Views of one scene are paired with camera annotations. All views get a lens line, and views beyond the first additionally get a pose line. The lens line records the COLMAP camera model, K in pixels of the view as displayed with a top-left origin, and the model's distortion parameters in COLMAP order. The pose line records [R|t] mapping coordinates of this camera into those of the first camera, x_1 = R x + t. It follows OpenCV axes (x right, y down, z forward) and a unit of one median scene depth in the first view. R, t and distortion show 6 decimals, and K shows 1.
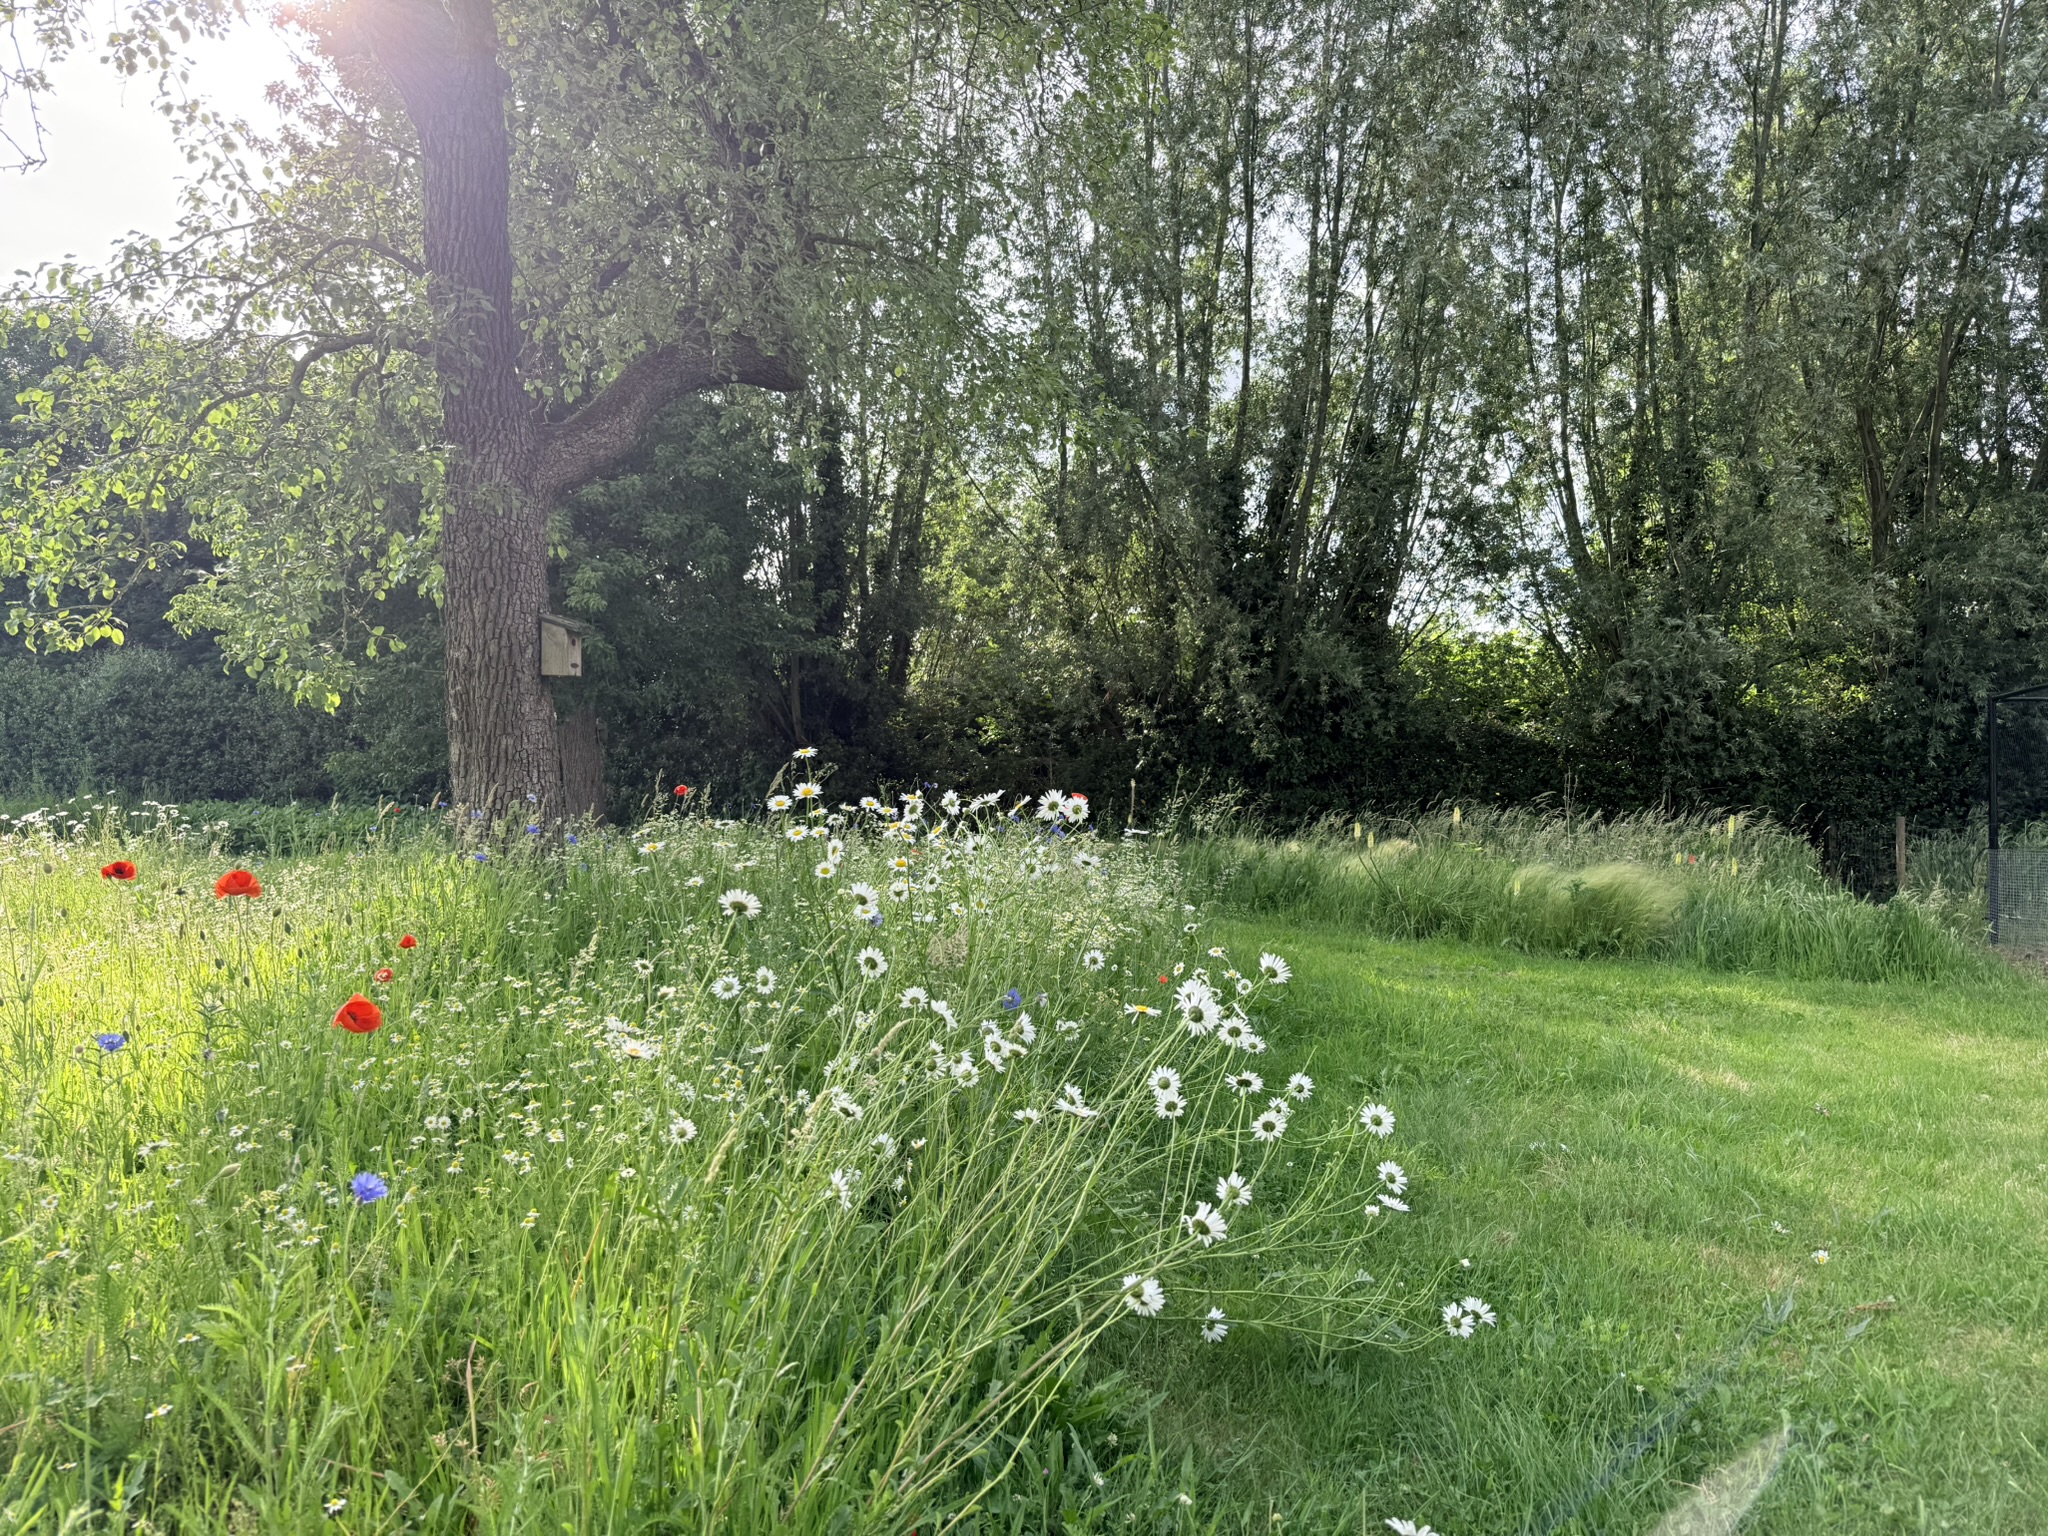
lens RADIAL K [[1472.5, 0, 1022.2], [0, 1472.5, 758.7], [0, 0, 1]] dist [0.048991, -0.098760]
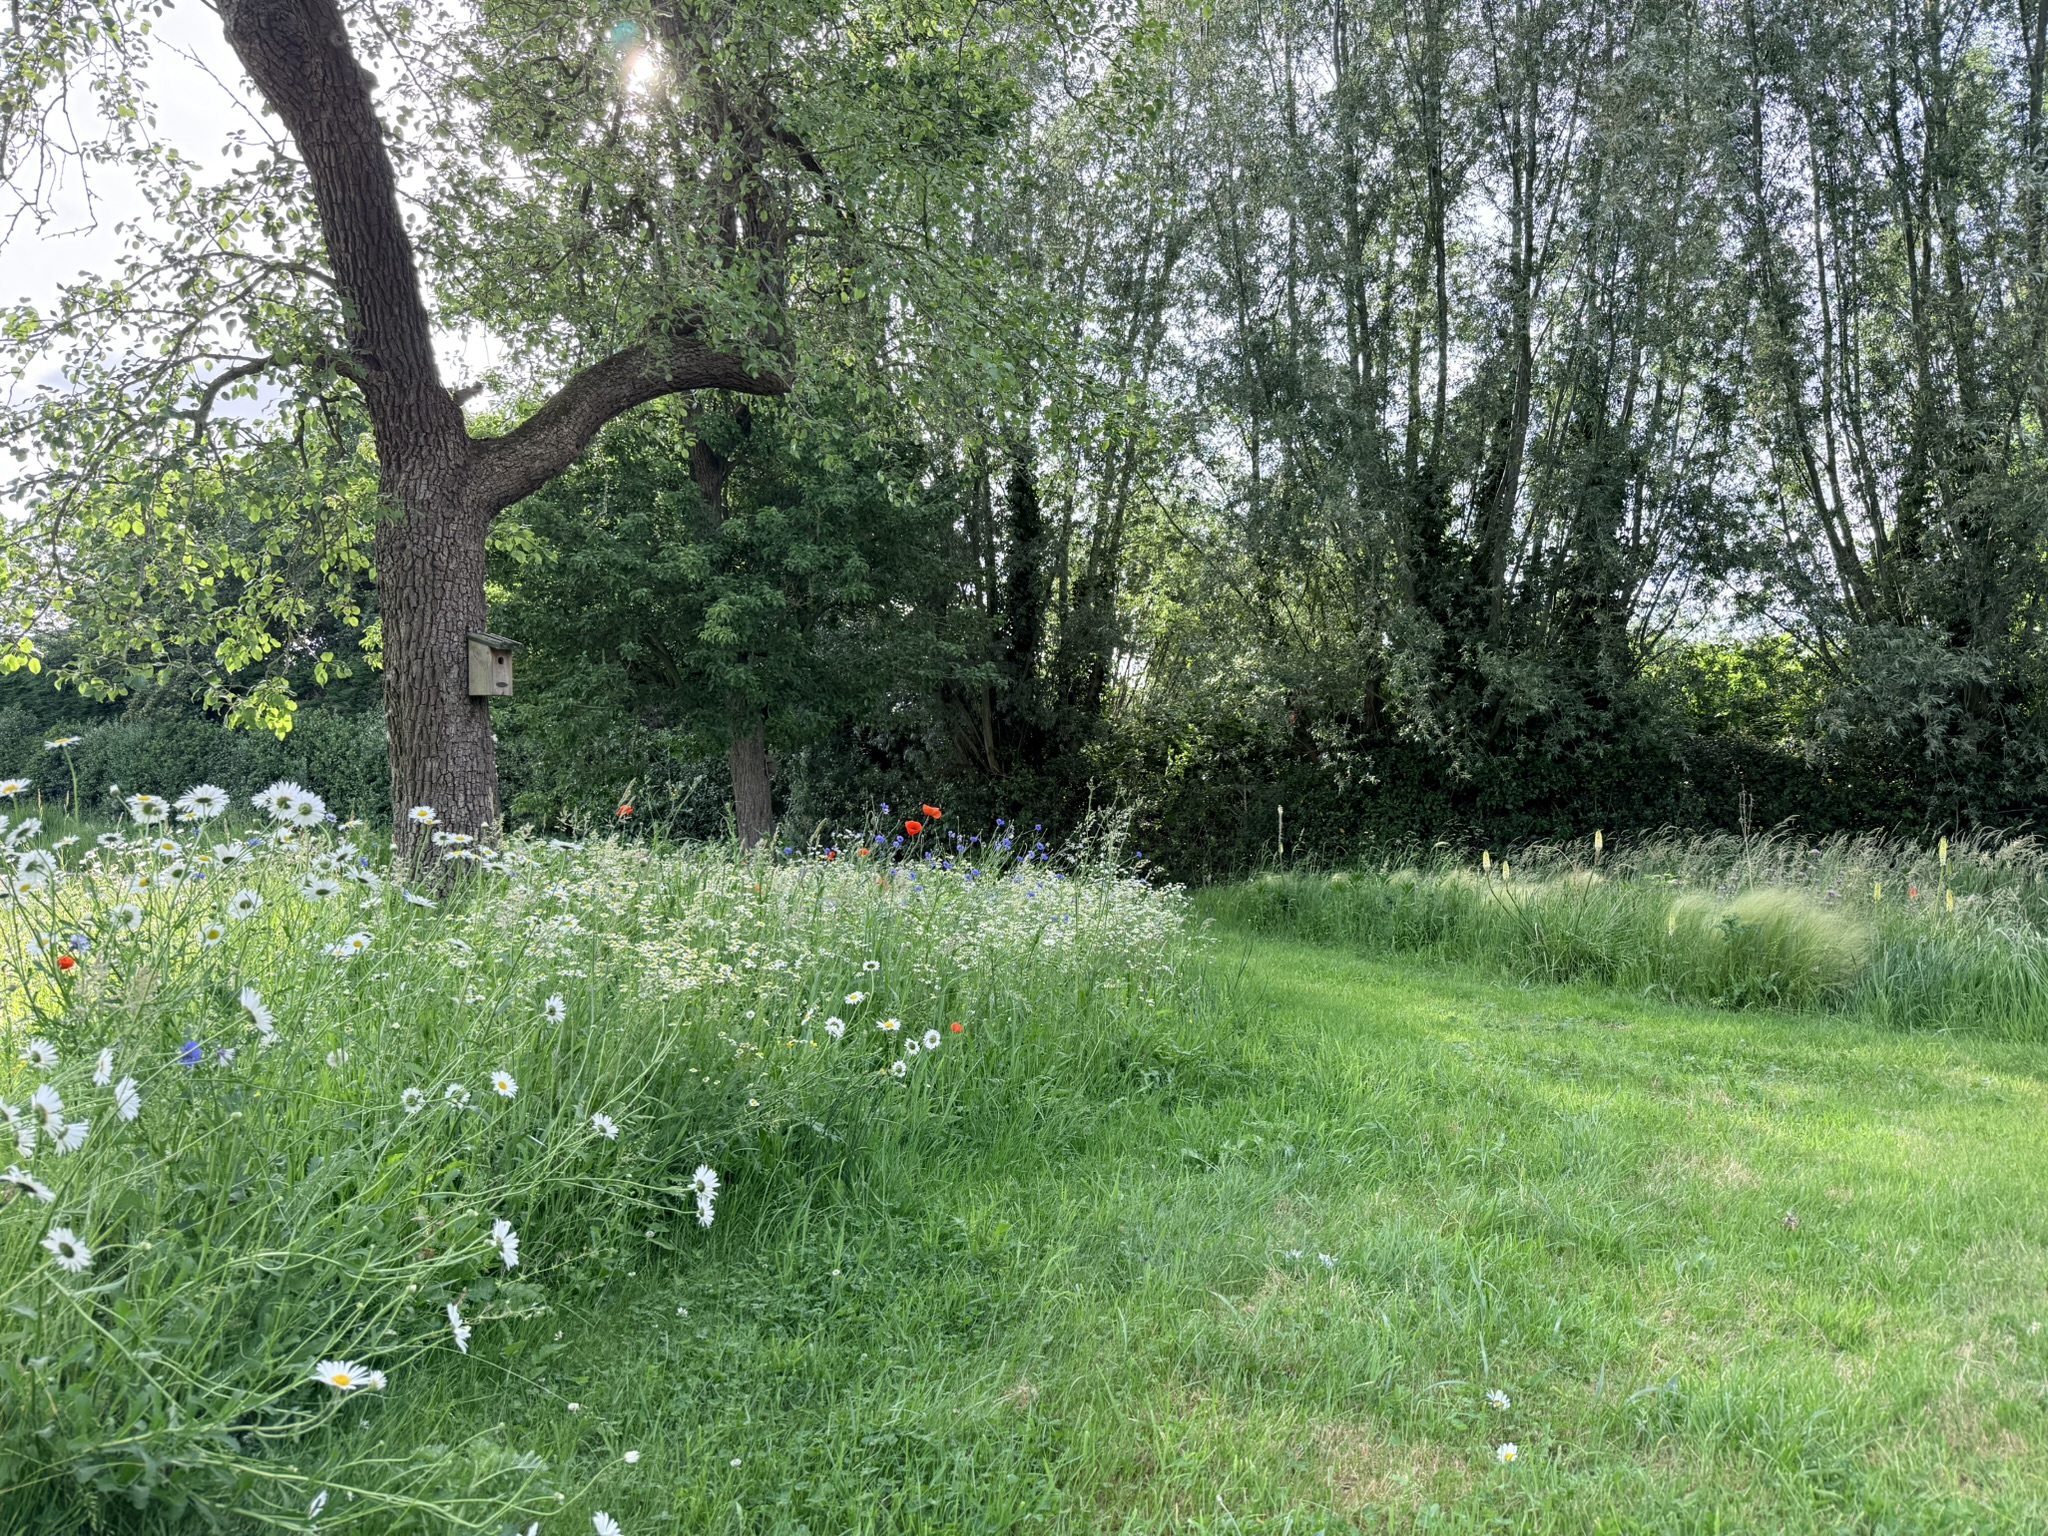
lens RADIAL K [[1472.5, 0, 1022.2], [0, 1472.5, 758.7], [0, 0, 1]] dist [0.048991, -0.098760]
pose [[0.978581, -0.016175, -0.205225, 0.090764], [0.011493, 0.999646, -0.023987, 0.004815], [0.205540, 0.021114, 0.978421, 0.052693]]
